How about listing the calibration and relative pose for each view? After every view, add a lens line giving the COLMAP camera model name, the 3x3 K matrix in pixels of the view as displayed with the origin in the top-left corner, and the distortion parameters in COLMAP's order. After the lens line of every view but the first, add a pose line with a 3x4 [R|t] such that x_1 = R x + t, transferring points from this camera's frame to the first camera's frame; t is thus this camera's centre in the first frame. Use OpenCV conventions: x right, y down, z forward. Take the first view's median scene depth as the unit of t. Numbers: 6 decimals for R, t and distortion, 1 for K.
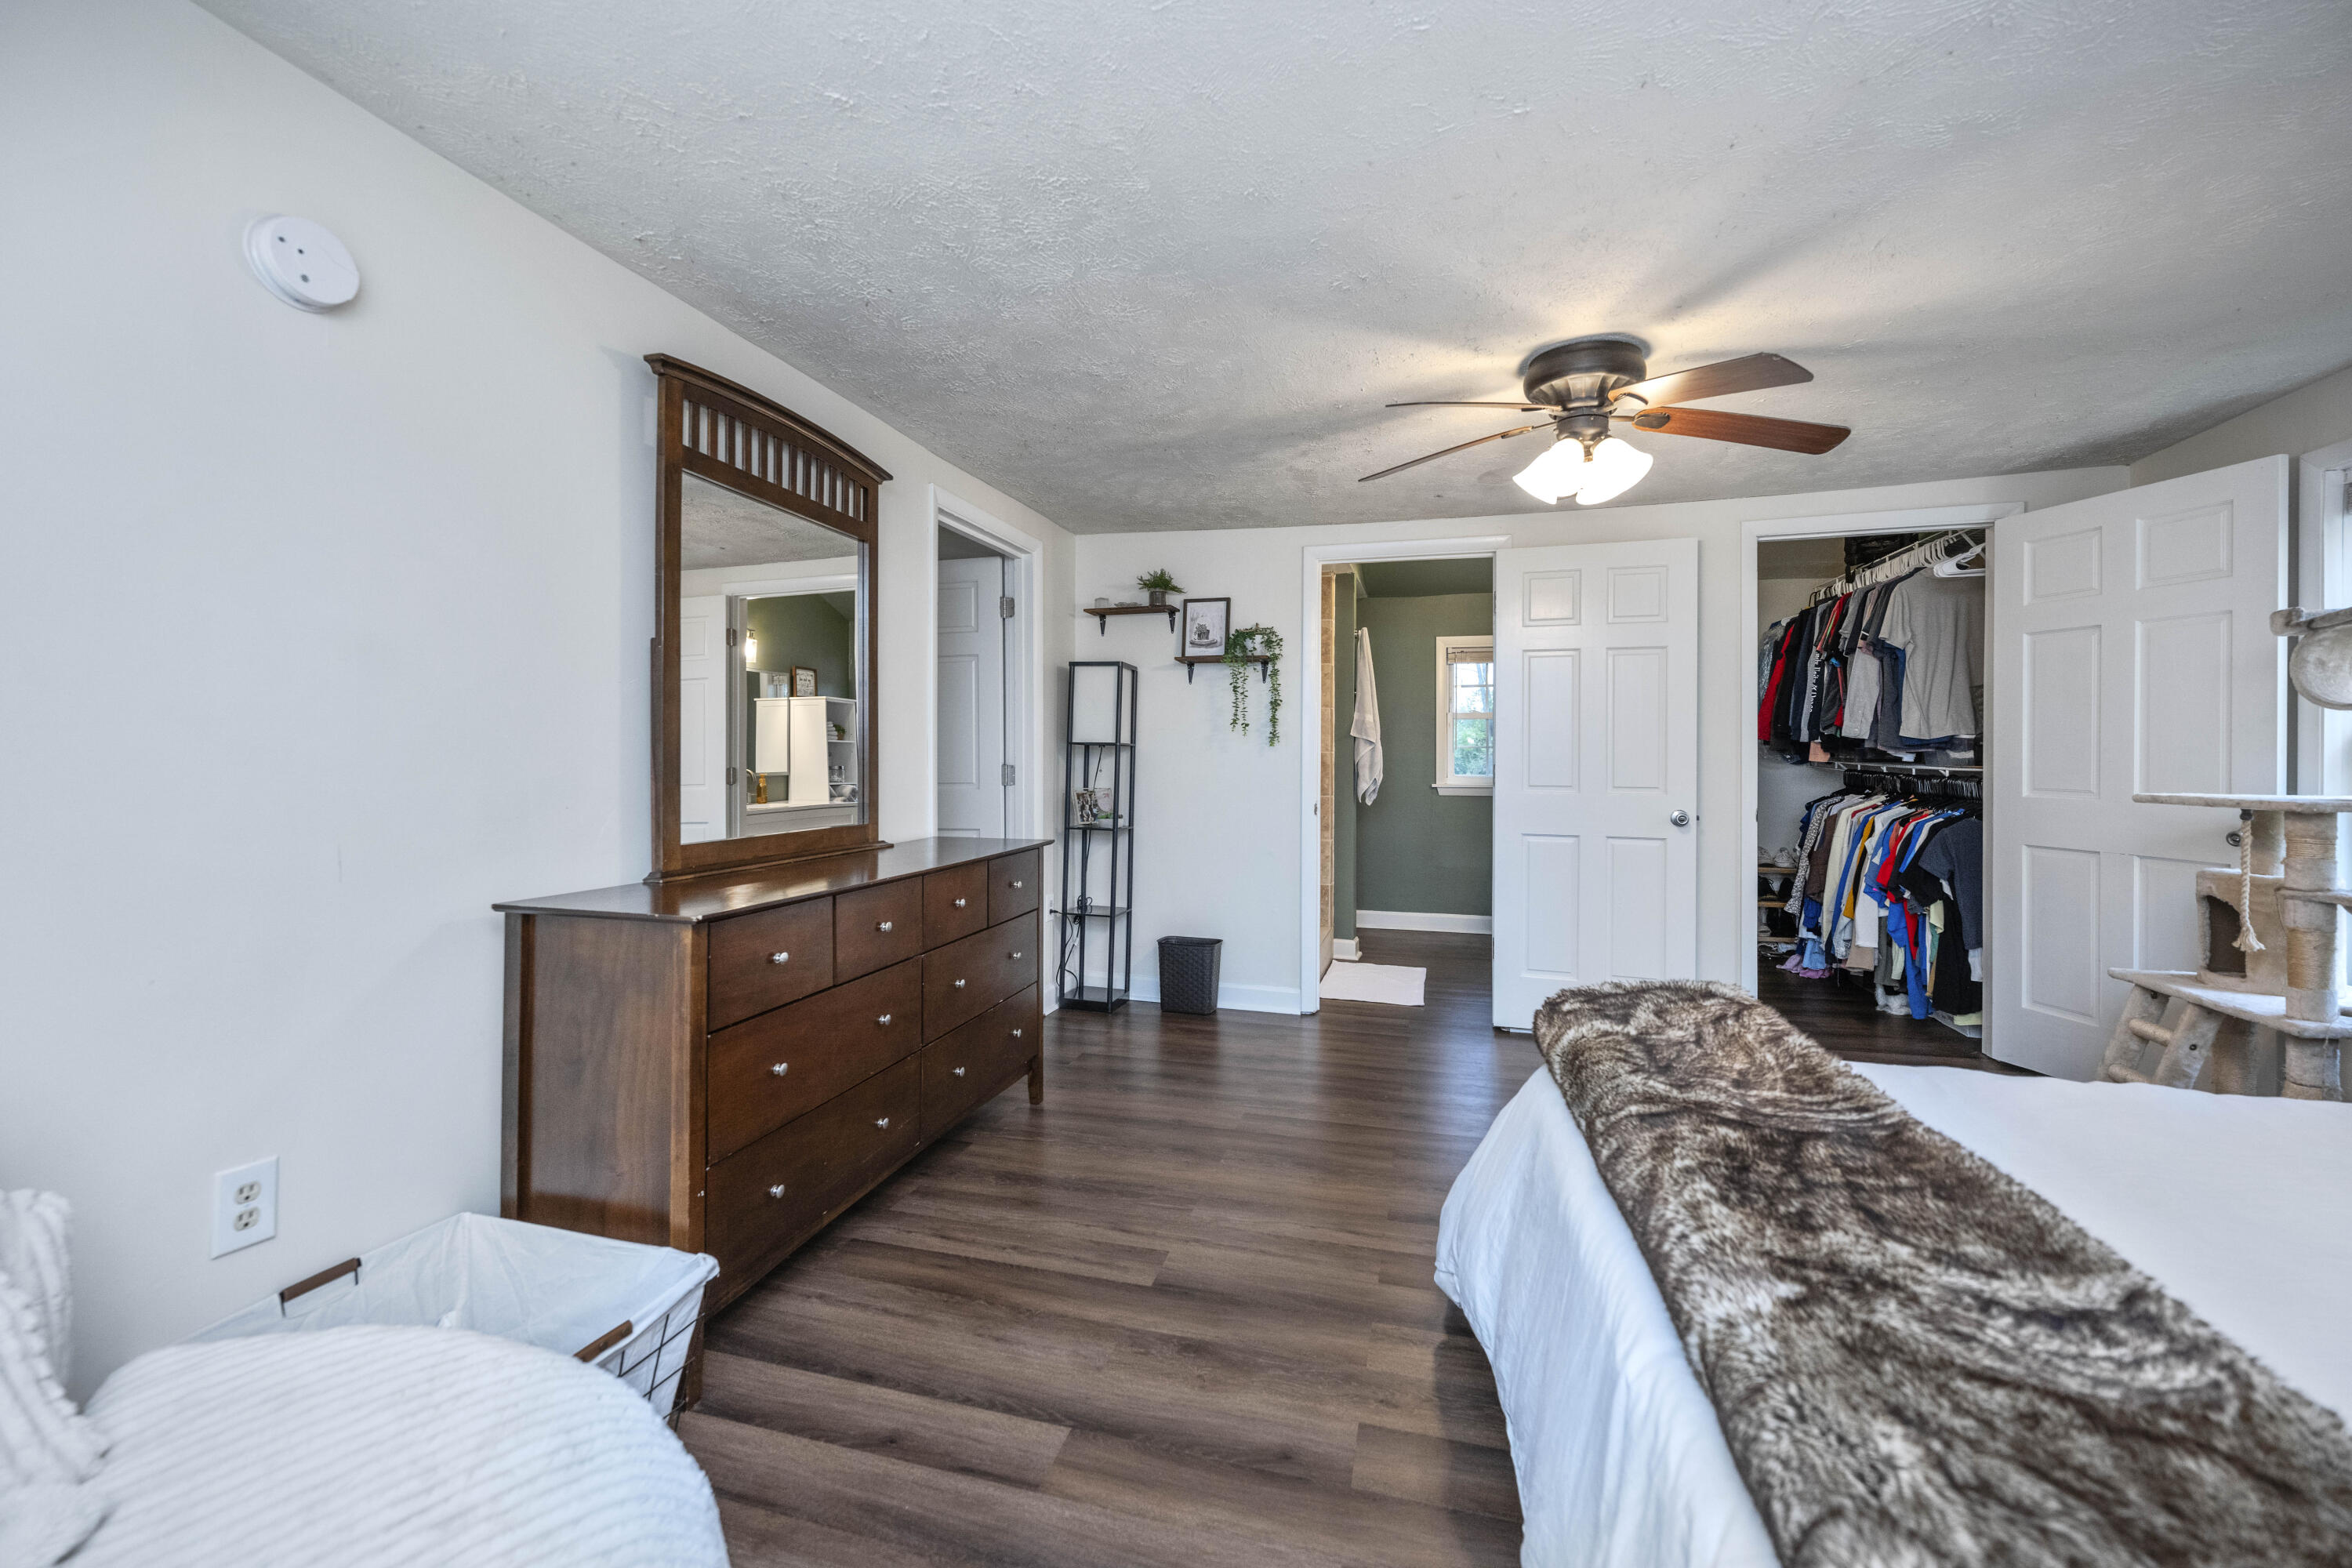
lens RADIAL K [[947.2, 0, 1167.1], [0, 947.2, 769.7], [0, 0, 1]] dist [-0.004244, 0.000363]
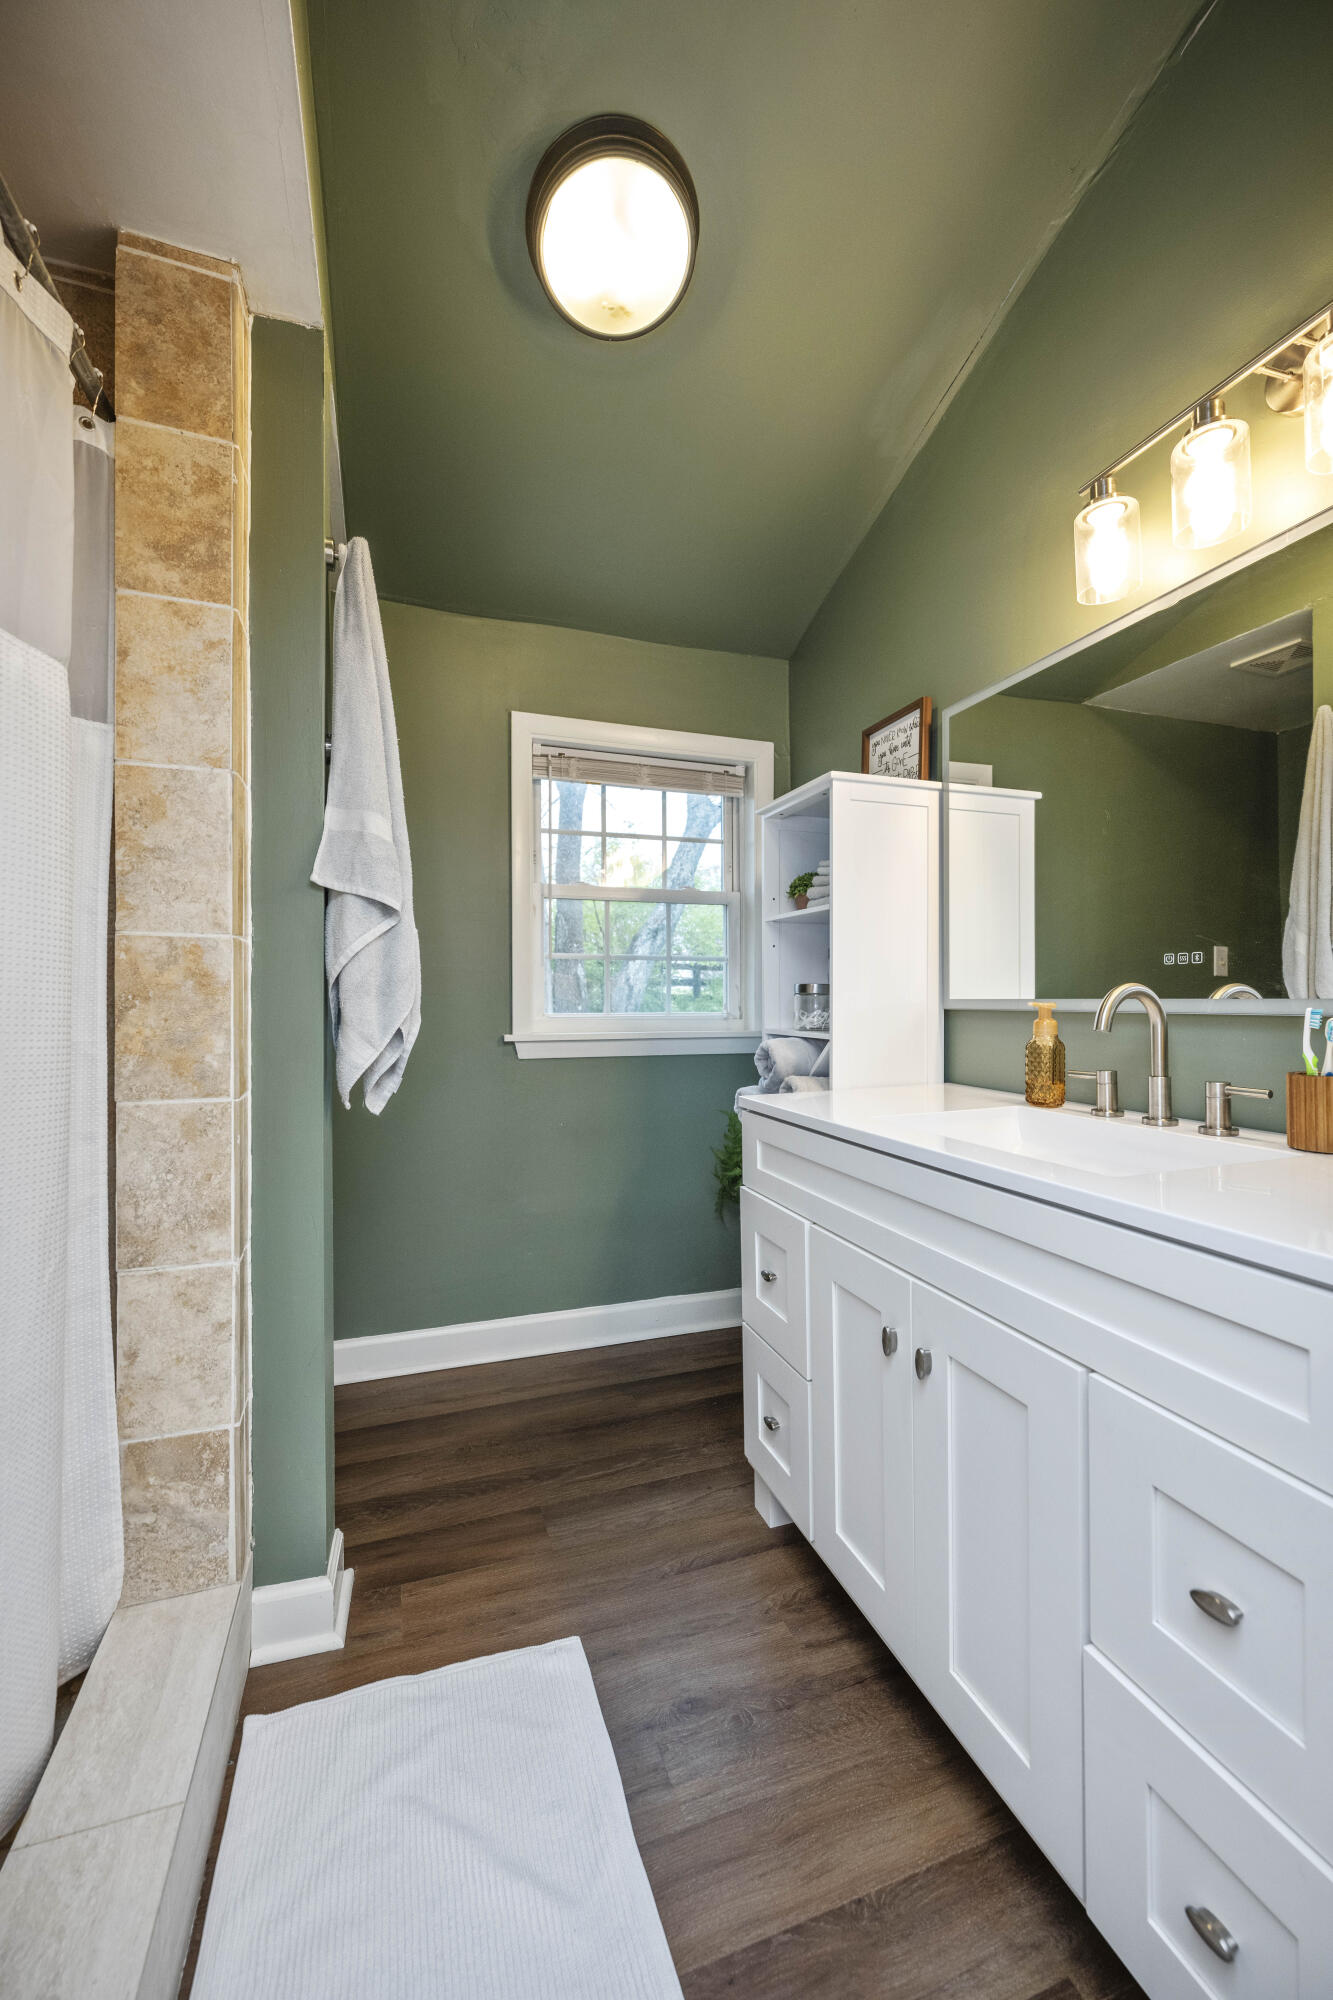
lens RADIAL K [[805.5, 0, 670.4], [0, 805.5, 1002.5], [0, 0, 1]] dist [-0.004244, 0.000363]
pose [[0.824563, -0.007210, 0.565724, 0.144586], [0.014059, 0.999871, -0.007749, 0.004154], [-0.565596, 0.014343, 0.824558, 0.732524]]
